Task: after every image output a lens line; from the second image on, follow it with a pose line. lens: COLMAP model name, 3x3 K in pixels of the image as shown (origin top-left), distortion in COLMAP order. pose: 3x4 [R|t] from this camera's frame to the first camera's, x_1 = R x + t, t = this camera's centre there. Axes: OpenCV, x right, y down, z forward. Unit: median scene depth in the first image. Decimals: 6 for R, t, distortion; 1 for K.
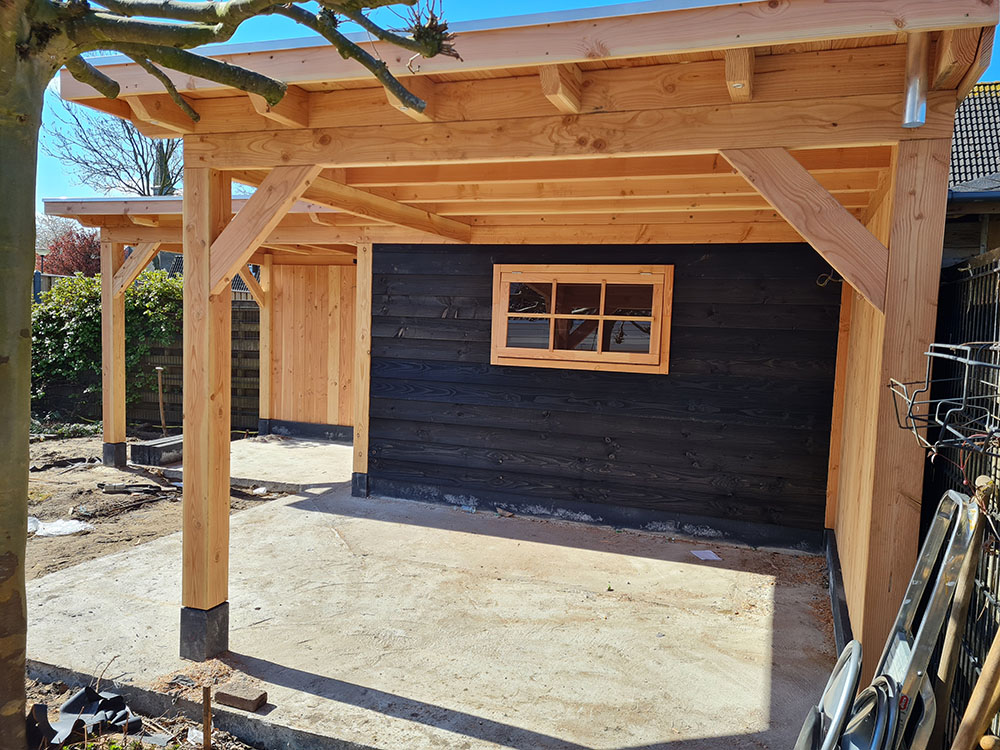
lens RADIAL K [[744.6, 0, 504.5], [0, 744.6, 385.3], [0, 0, 1]] dist [0.063178, -0.060810]
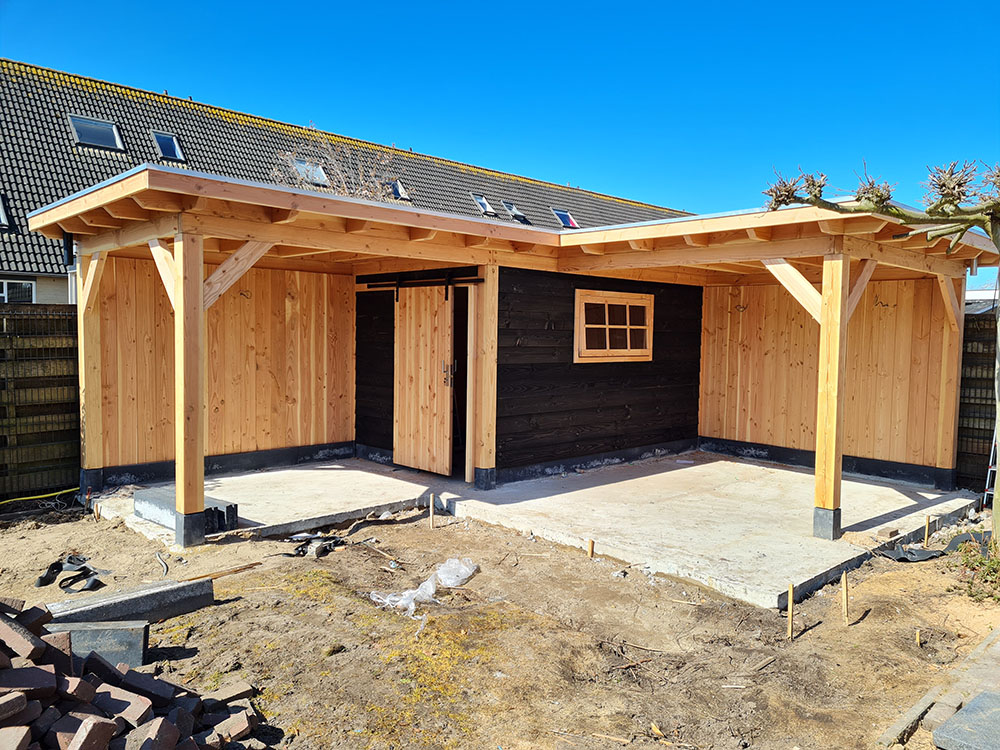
lens RADIAL K [[745.2, 0, 516.7], [0, 745.2, 375.7], [0, 0, 1]] dist [0.063409, -0.063001]
pose [[0.436572, -0.081356, 0.895983, -1.287620], [0.074711, 0.995741, 0.054011, -0.086672], [-0.896562, 0.043360, 0.440791, 0.507622]]
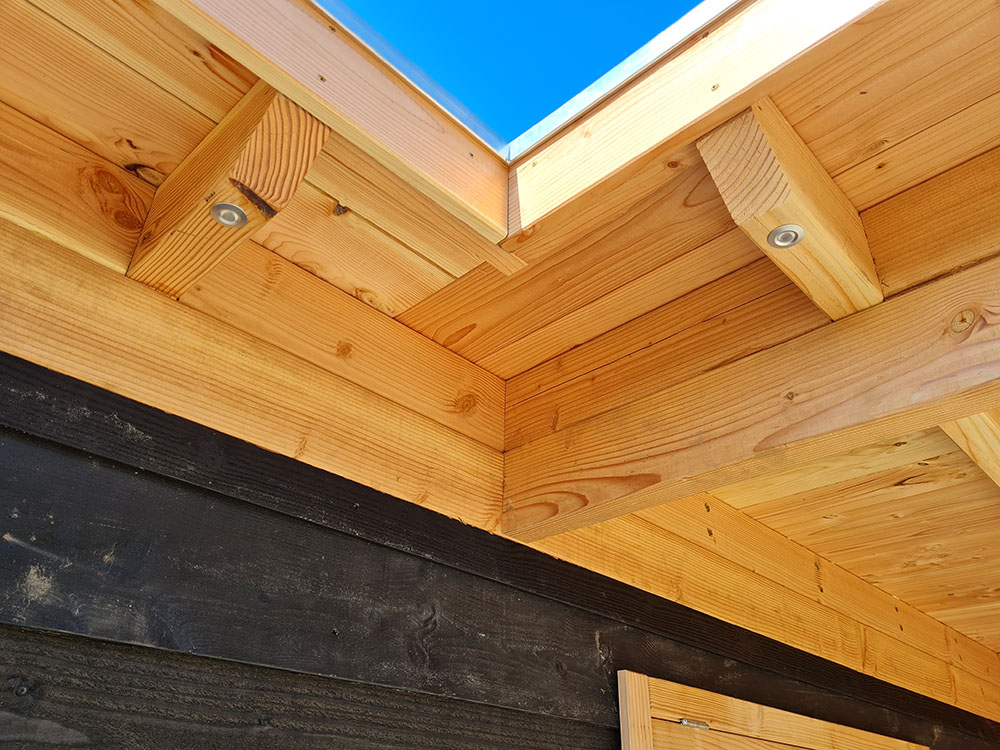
lens RADIAL K [[745.2, 0, 516.7], [0, 745.2, 375.7], [0, 0, 1]] dist [0.063409, -0.063001]
pose [[0.396453, 0.453971, 0.797957, -0.234642], [0.072753, 0.850913, -0.520245, -0.124639], [-0.915168, 0.264306, 0.304319, 0.942209]]
